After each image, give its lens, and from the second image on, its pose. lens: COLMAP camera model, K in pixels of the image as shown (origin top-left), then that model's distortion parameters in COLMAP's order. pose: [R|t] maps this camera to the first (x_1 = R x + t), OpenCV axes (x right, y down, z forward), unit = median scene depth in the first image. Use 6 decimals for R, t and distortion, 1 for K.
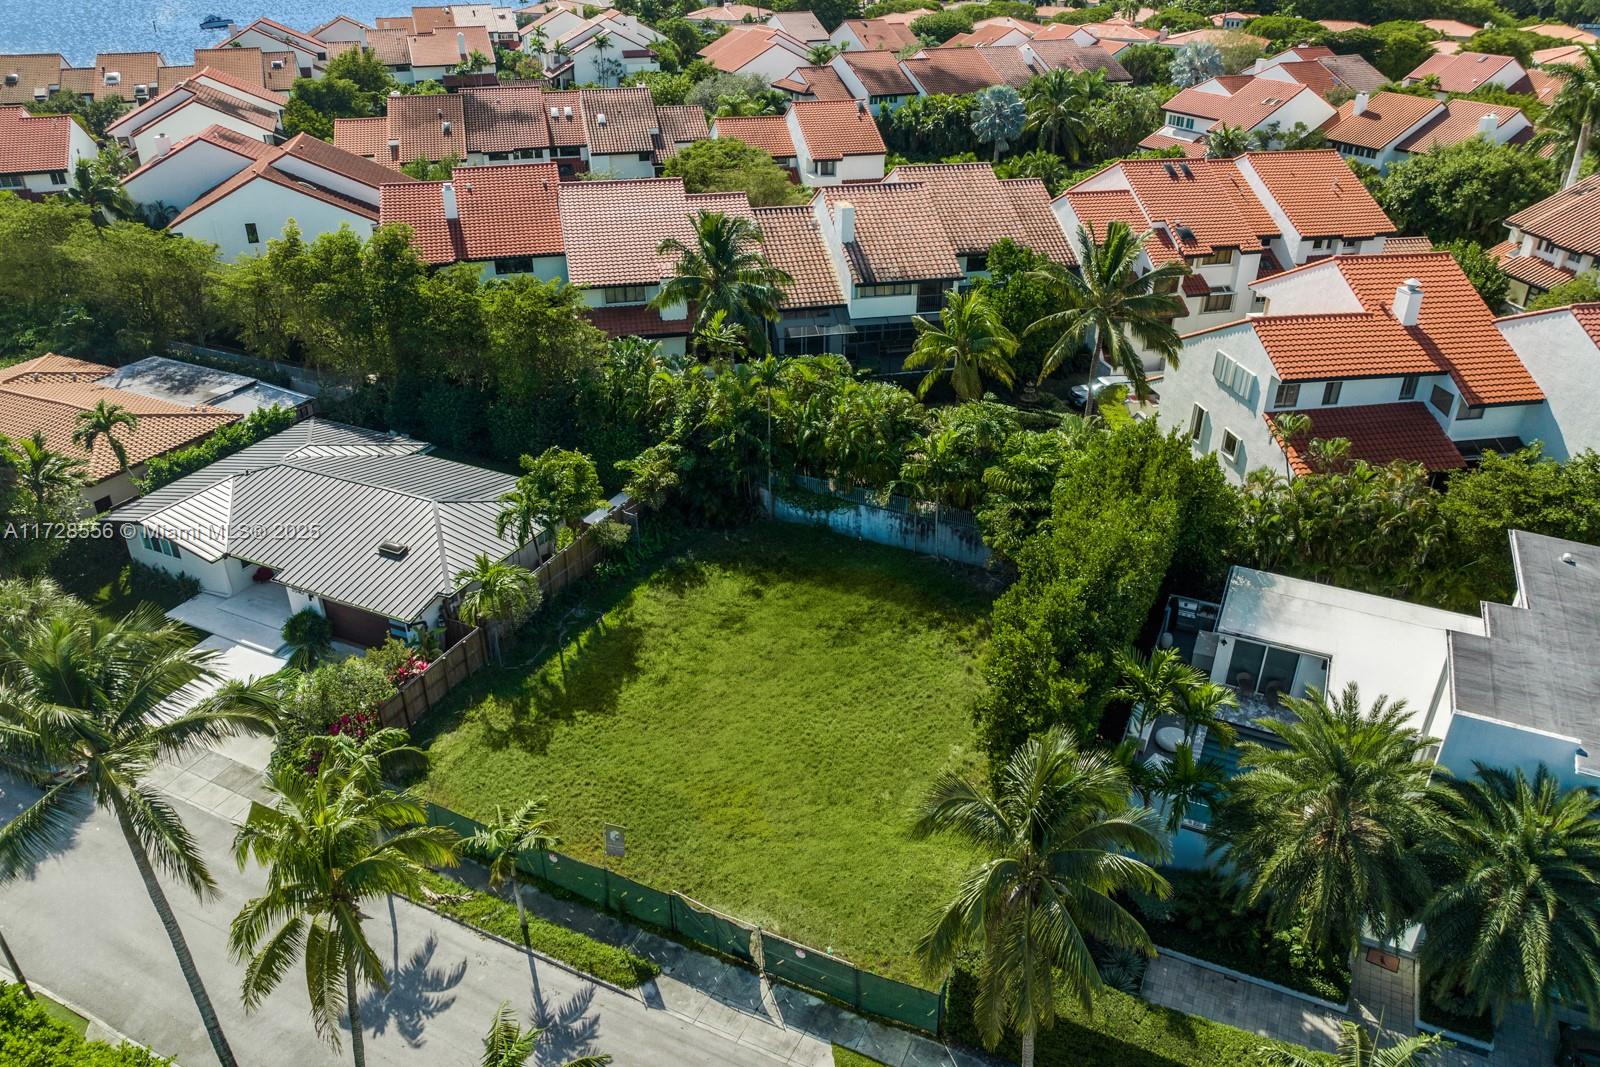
lens RADIAL K [[1142.5, 0, 800.0], [0, 1142.5, 533.5], [0, 0, 1]] dist [-0.035232, -0.000040]
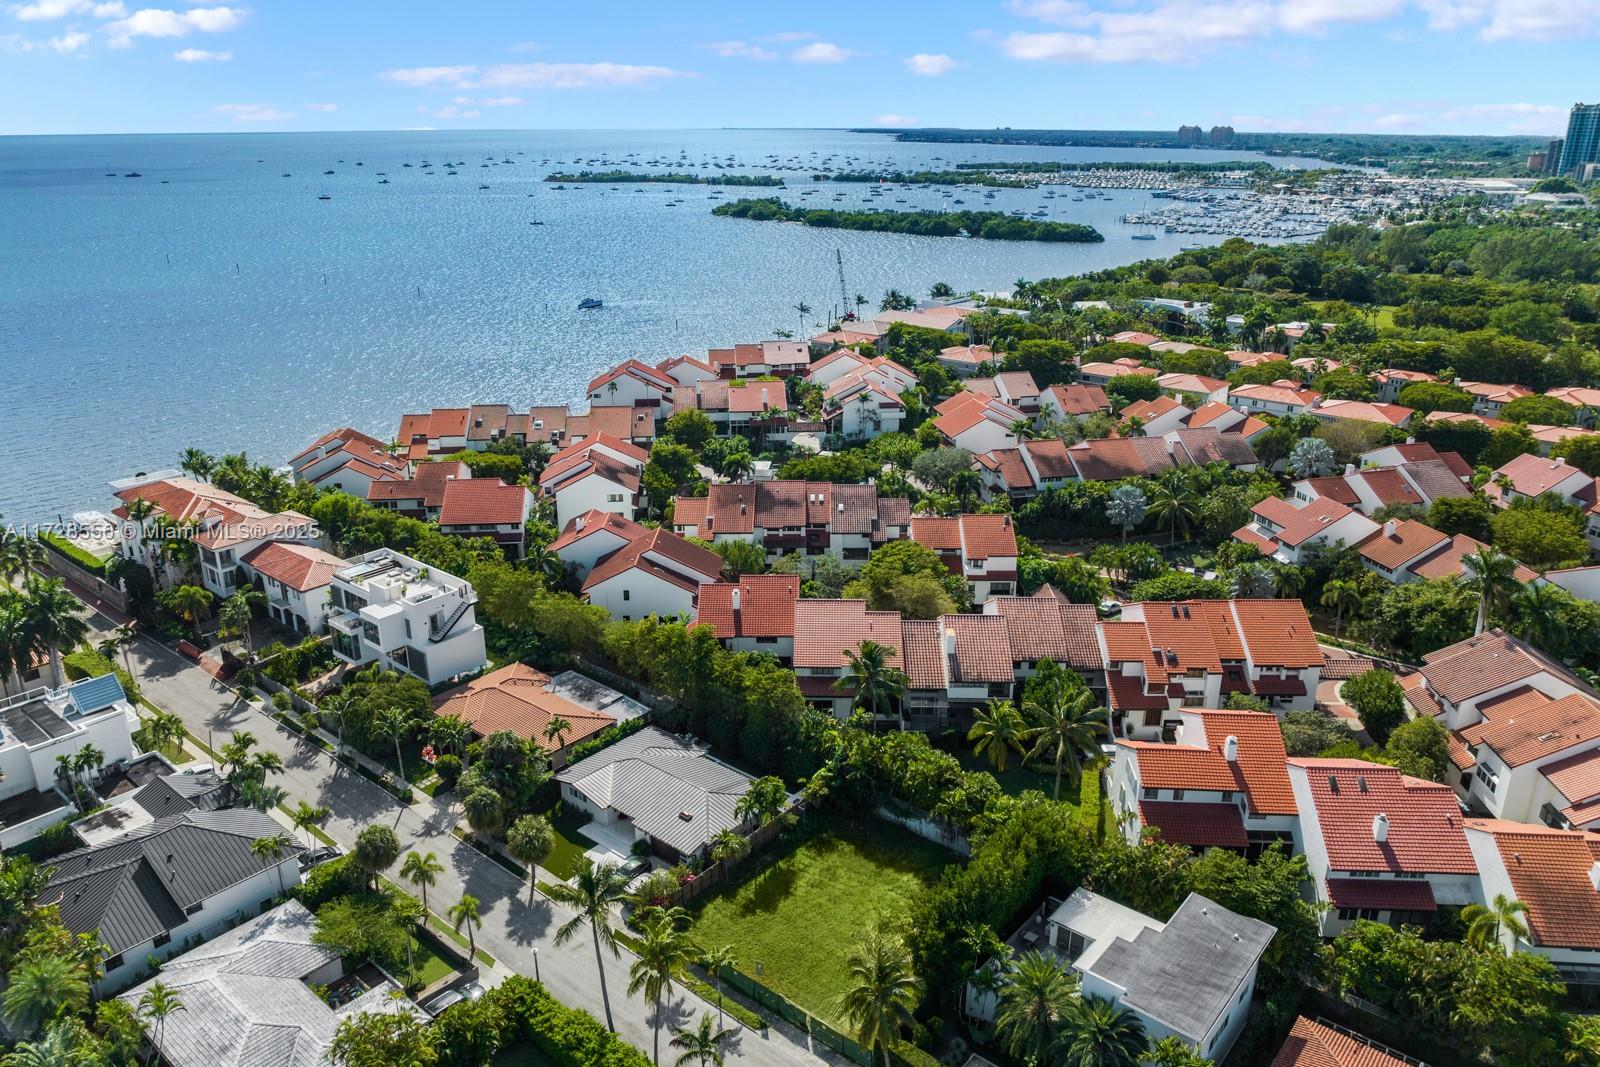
lens RADIAL K [[1120.1, 0, 800.0], [0, 1120.1, 533.5], [0, 0, 1]] dist [-0.032094, -0.009356]
pose [[0.968594, 0.080338, -0.235310, 0.246475], [-0.118246, 0.981330, -0.151690, -0.177742], [0.218730, 0.174751, 0.960010, -0.869276]]
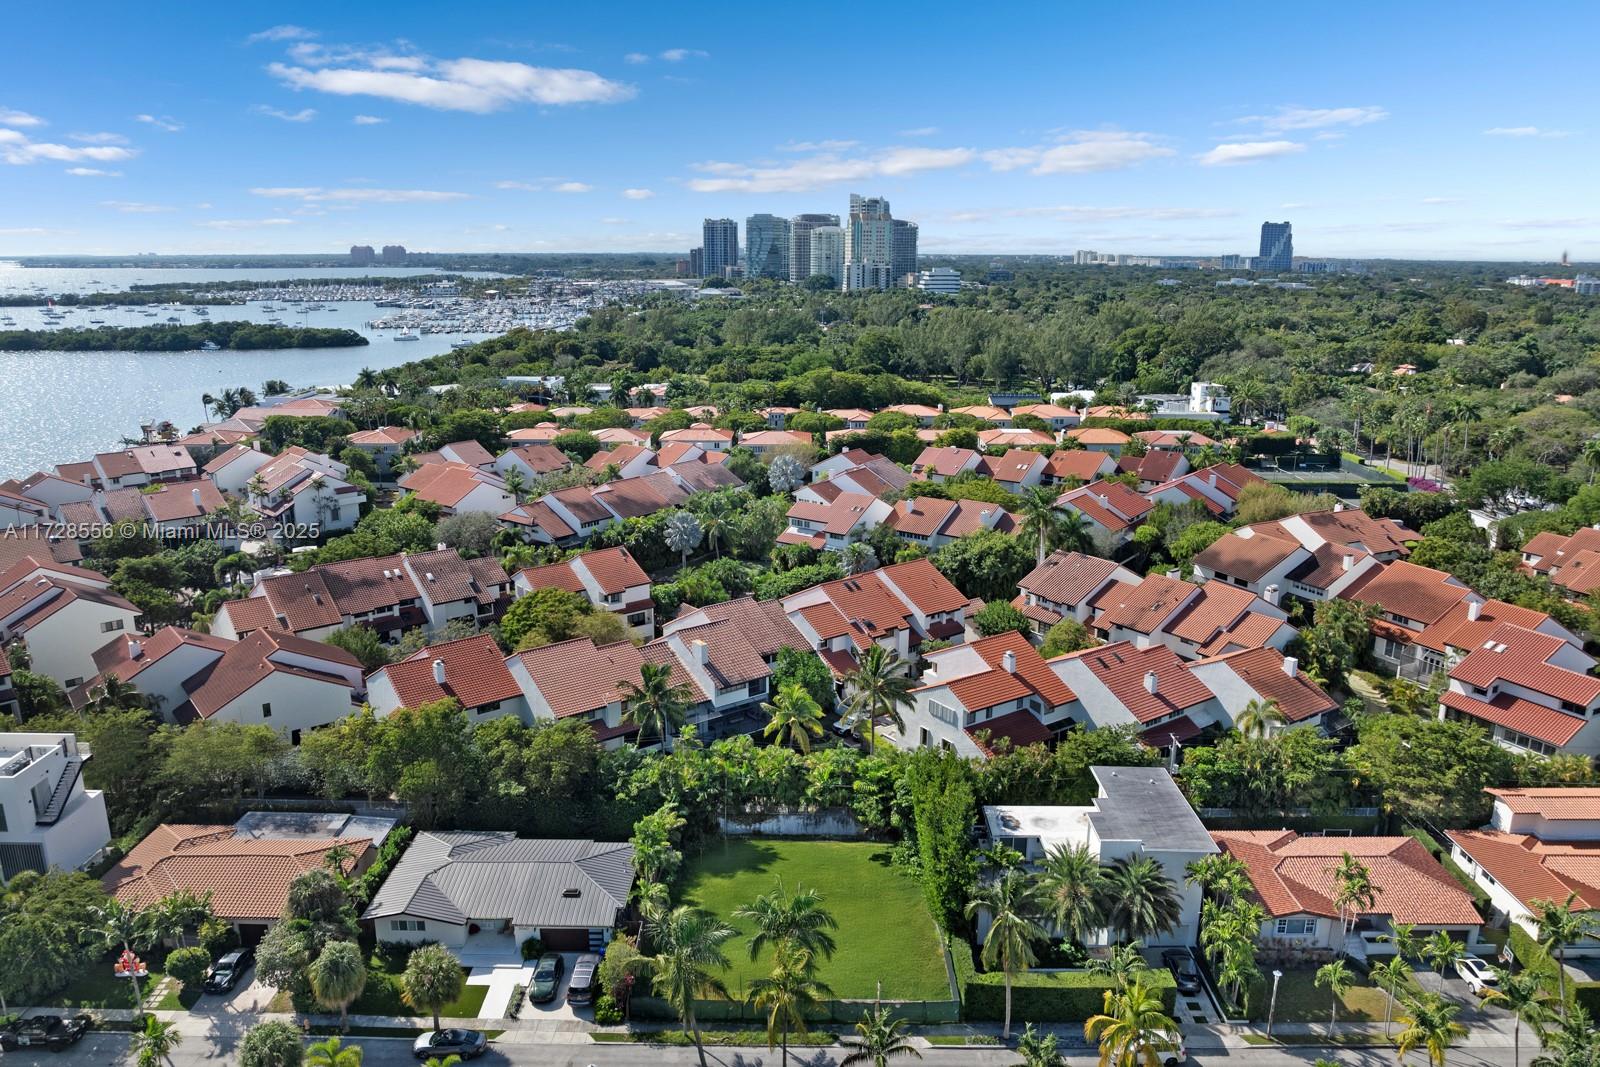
lens RADIAL K [[1120.1, 0, 800.0], [0, 1120.1, 533.5], [0, 0, 1]] dist [-0.032094, -0.009356]
pose [[0.911255, -0.104524, 0.398358, -0.565292], [0.204262, 0.954612, -0.216777, -0.059958], [-0.357619, 0.278908, 0.891246, -0.707419]]
